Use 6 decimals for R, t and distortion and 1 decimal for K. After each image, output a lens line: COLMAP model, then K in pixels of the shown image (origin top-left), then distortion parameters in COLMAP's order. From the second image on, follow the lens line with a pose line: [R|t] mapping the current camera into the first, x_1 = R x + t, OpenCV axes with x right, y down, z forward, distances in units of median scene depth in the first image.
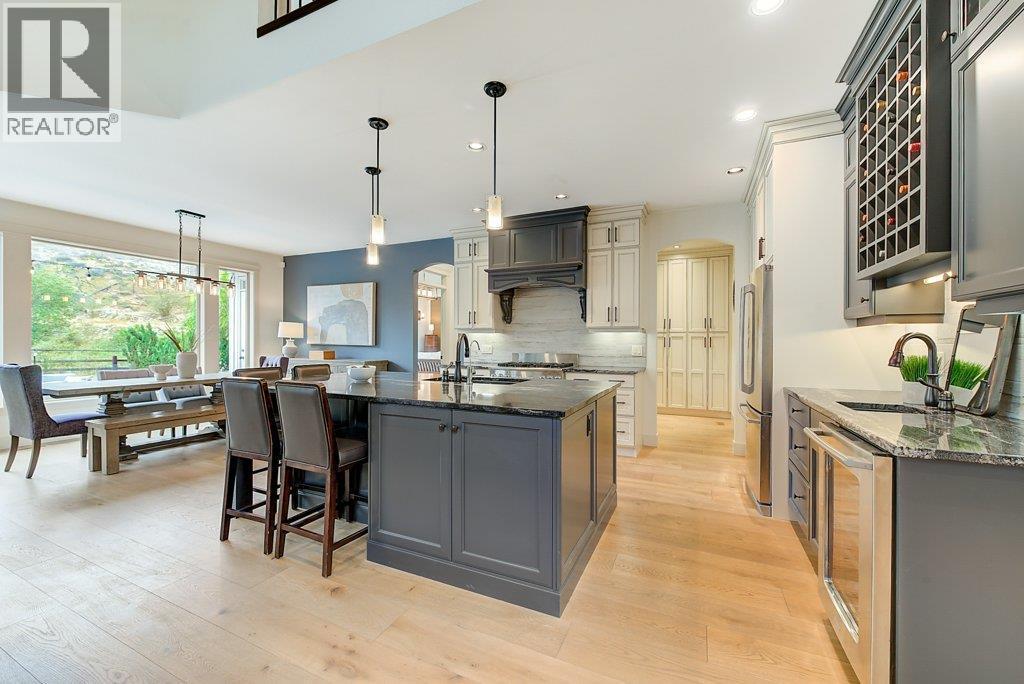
lens RADIAL K [[401.0, 0, 512.0], [0, 401.0, 342.0], [0, 0, 1]] dist [0.000852, -0.000113]
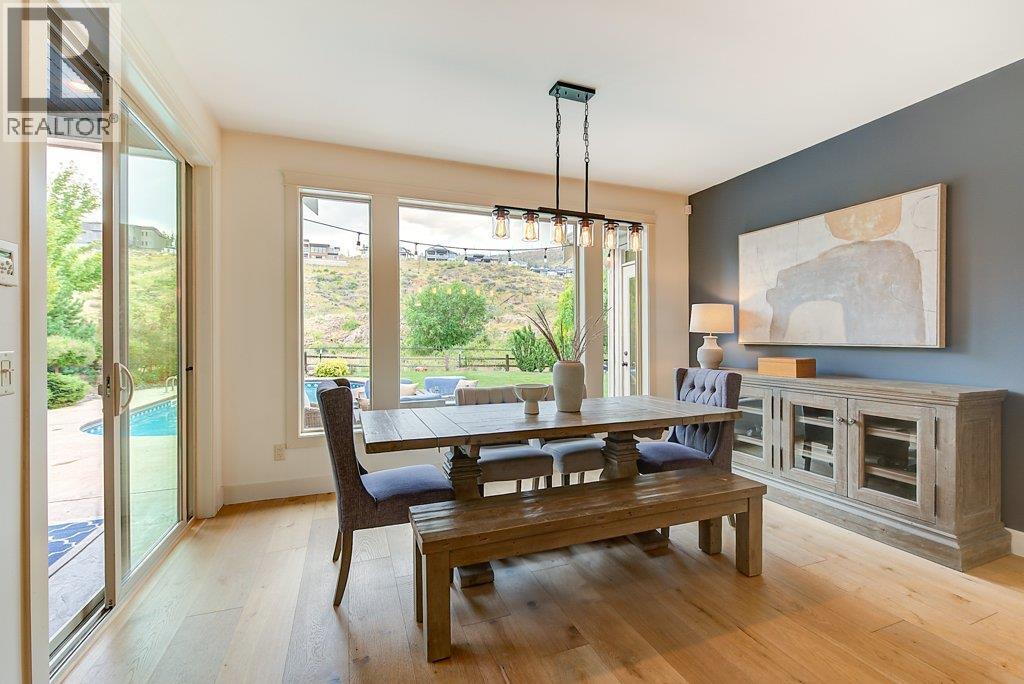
lens RADIAL K [[443.6, 0, 512.0], [0, 443.6, 342.0], [0, 0, 1]] dist [-0.003242, -0.000170]
pose [[0.710964, -0.006418, -0.703199, -0.331096], [0.008921, 0.999960, -0.000107, 0.000014], [0.703172, -0.006197, 0.710993, 0.389919]]
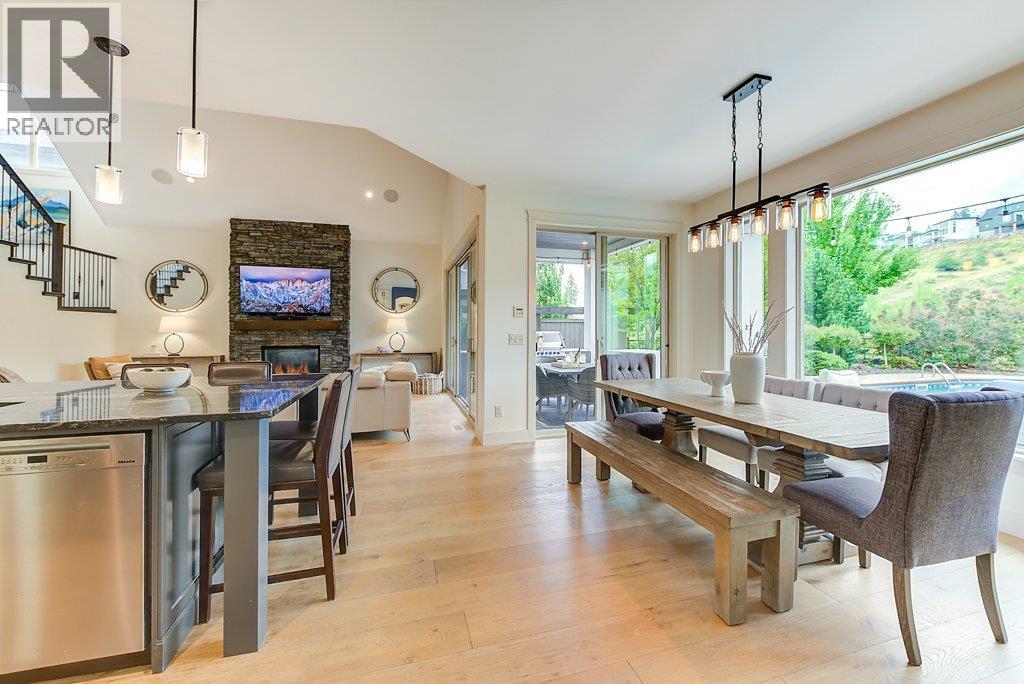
lens RADIAL K [[409.1, 0, 524.9], [0, 409.1, 329.5], [0, 0, 1]] dist [0.001821, 0.000086]
pose [[-0.751857, -0.004921, -0.659308, -0.171039], [-0.004321, 0.999987, -0.002537, -0.002362], [0.659313, 0.000941, -0.751868, 0.869016]]
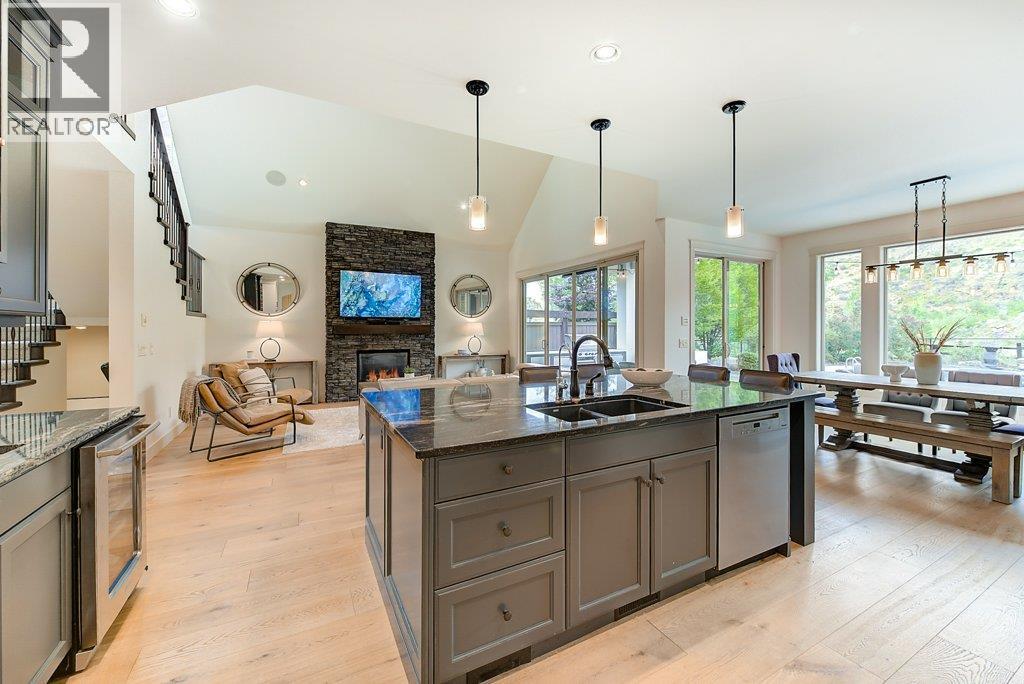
lens RADIAL K [[409.1, 0, 524.9], [0, 409.1, 329.5], [0, 0, 1]] dist [0.001821, 0.000086]
pose [[-0.601117, -0.004102, -0.799151, 0.246243], [-0.002970, 0.999991, -0.002898, -0.012131], [0.799156, 0.000631, -0.601124, 0.606643]]
